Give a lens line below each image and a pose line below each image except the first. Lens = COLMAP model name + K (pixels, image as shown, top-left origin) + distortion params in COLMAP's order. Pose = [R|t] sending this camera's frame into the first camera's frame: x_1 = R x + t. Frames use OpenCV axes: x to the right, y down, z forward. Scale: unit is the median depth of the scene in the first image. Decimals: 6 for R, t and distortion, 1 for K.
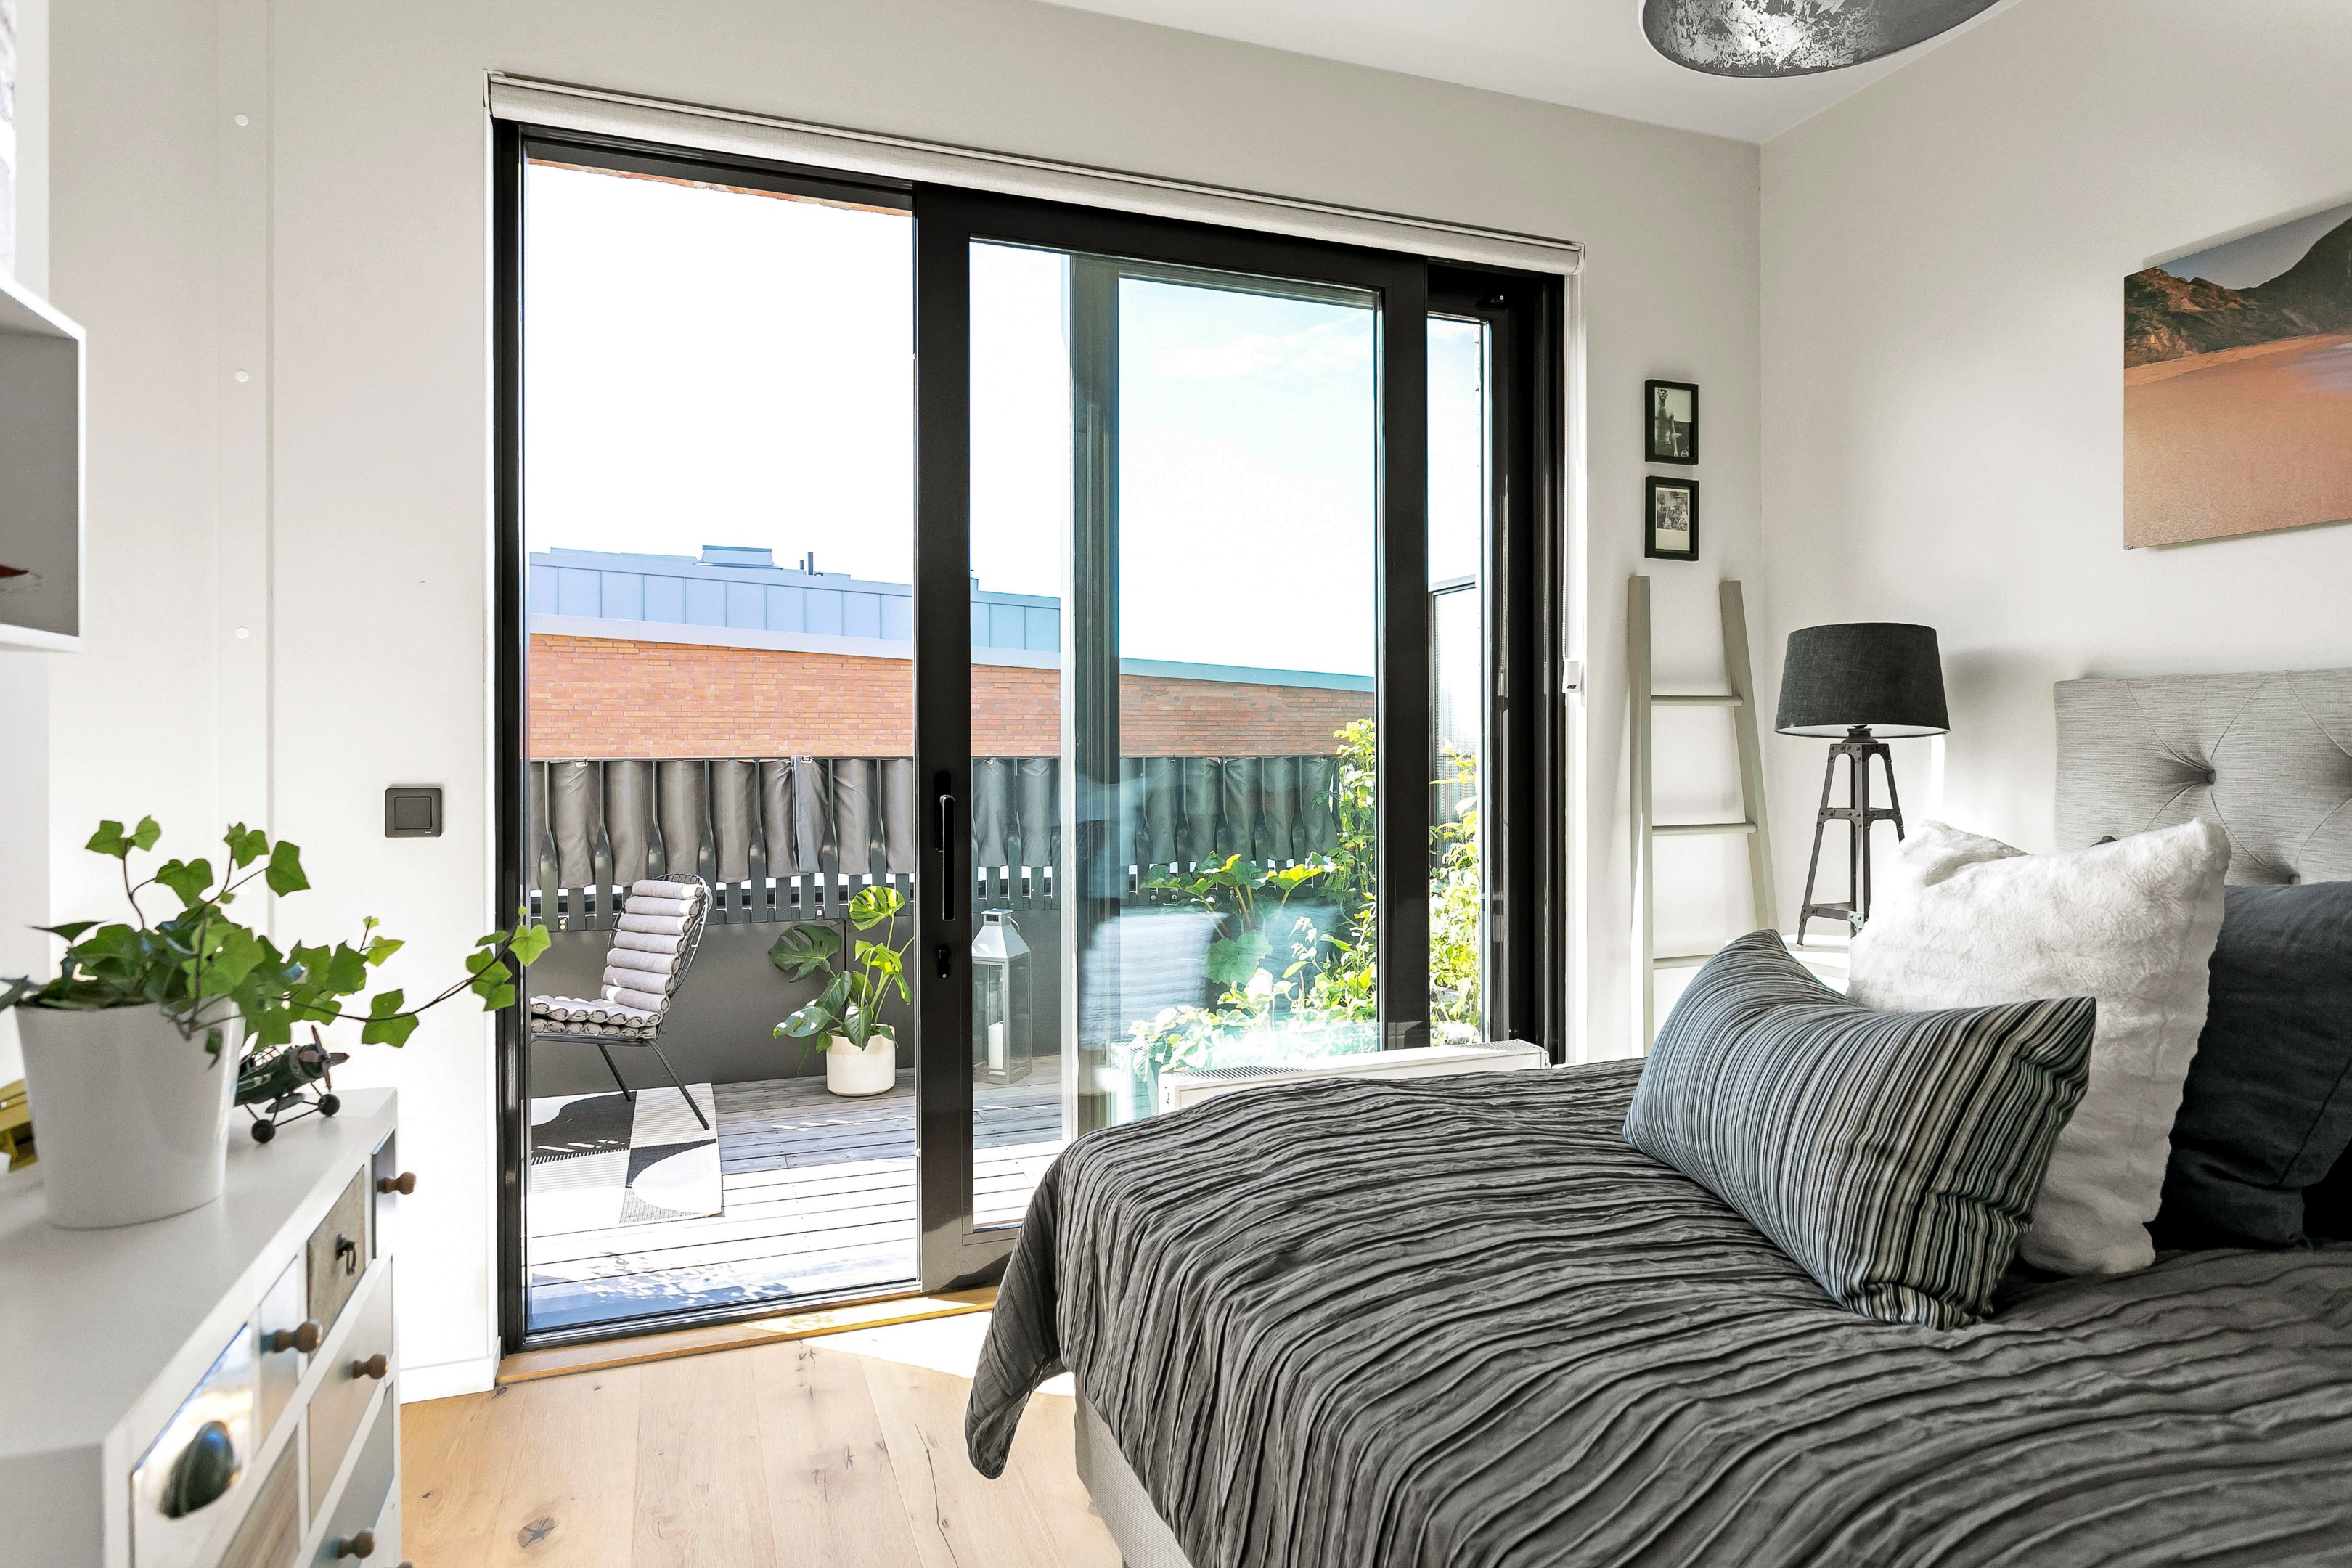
lens RADIAL K [[1312.4, 0, 1173.6], [0, 1312.4, 745.3], [0, 0, 1]] dist [-0.001477, 0.001596]
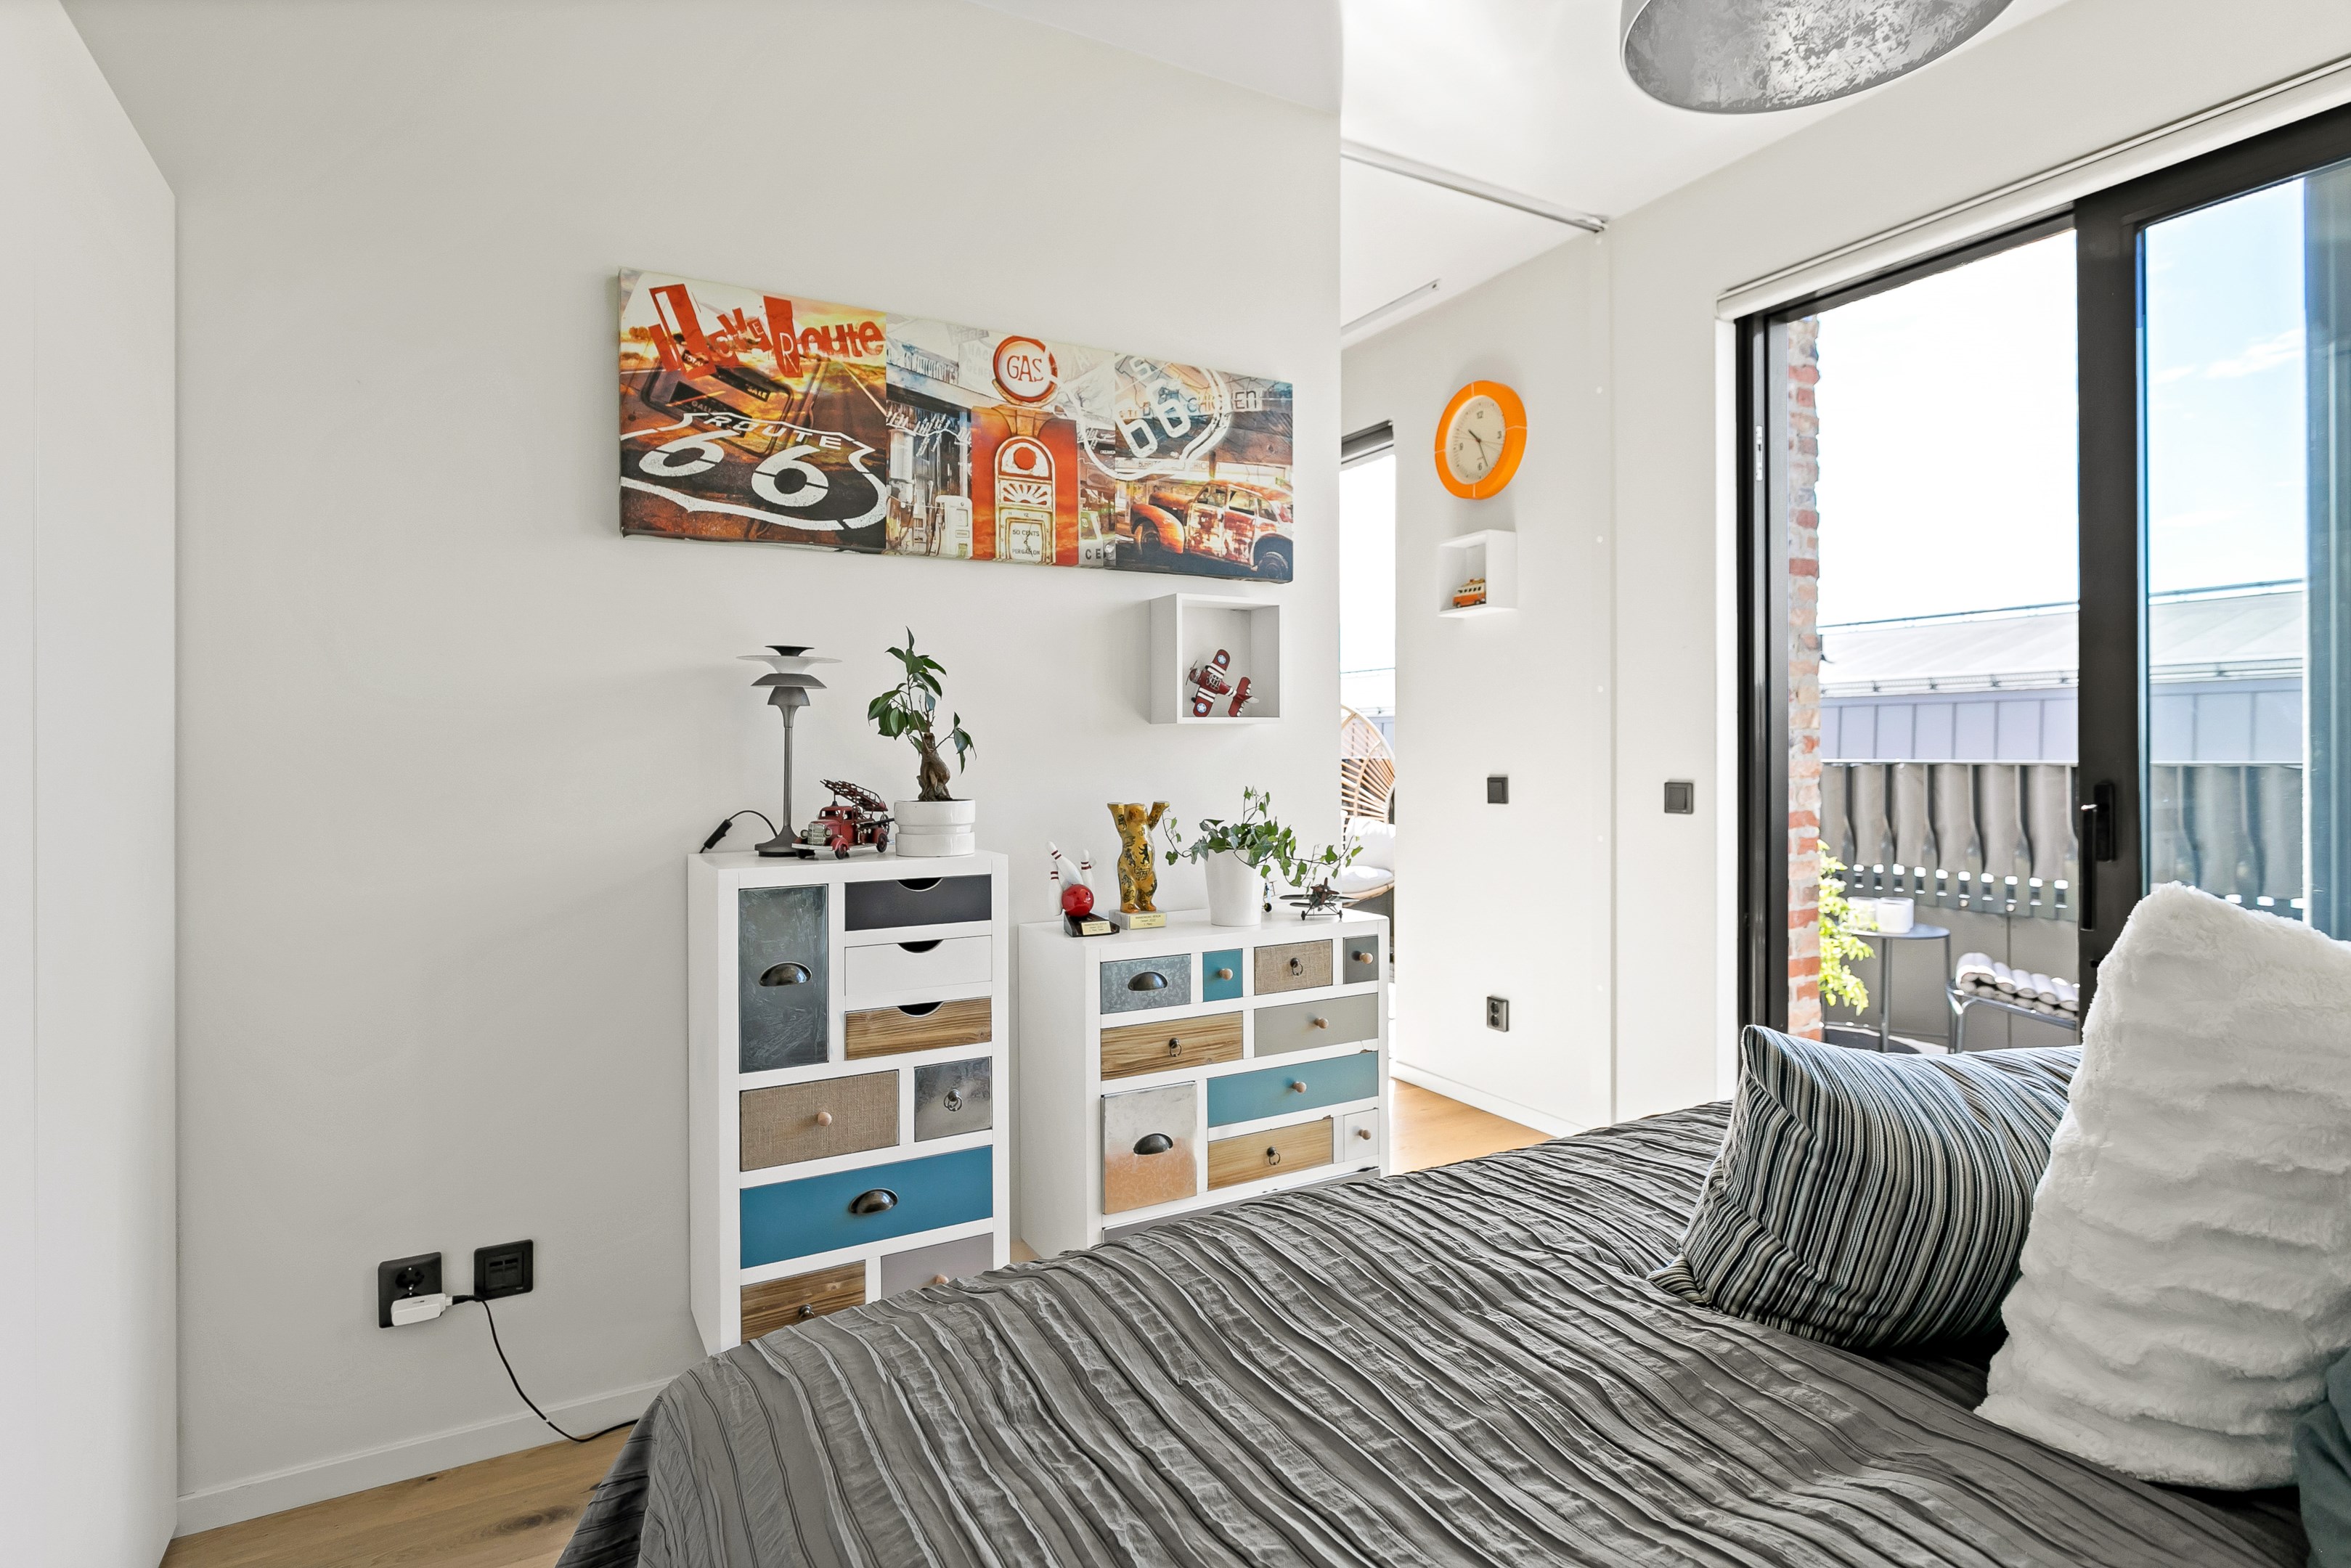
lens RADIAL K [[1203.2, 0, 1175.6], [0, 1203.2, 748.9], [0, 0, 1]] dist [-0.000496, -0.000156]
pose [[0.149581, 0.001432, -0.988748, 0.719500], [0.003515, 0.999992, 0.001980, -0.010829], [0.988743, -0.003771, 0.149575, 0.200646]]
